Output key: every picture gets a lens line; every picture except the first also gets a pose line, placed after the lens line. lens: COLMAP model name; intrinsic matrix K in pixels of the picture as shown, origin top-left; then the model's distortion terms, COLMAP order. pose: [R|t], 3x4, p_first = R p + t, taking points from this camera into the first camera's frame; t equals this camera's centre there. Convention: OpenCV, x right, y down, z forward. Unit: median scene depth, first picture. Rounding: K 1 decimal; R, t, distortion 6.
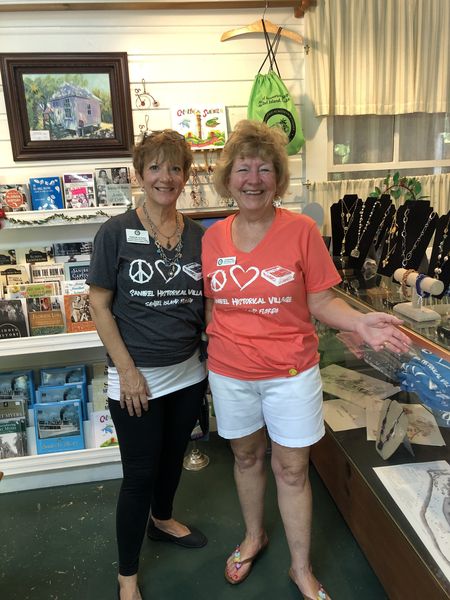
lens RADIAL K [[496.1, 0, 225.1], [0, 496.1, 298.1], [0, 0, 1]] dist [0.008274, -0.001745]
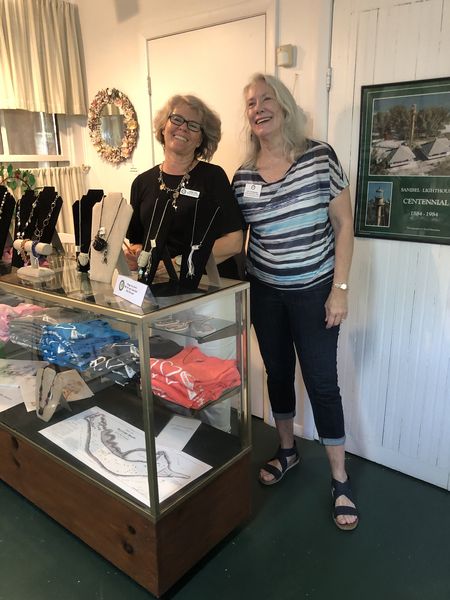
lens RADIAL K [[496.1, 0, 224.5], [0, 496.1, 301.1], [0, 0, 1]] dist [0.008274, -0.001745]
pose [[0.739790, -0.153633, 0.655063, -0.065814], [0.147024, 0.986966, 0.065434, 0.038623], [-0.656578, 0.047902, 0.752736, -0.103088]]
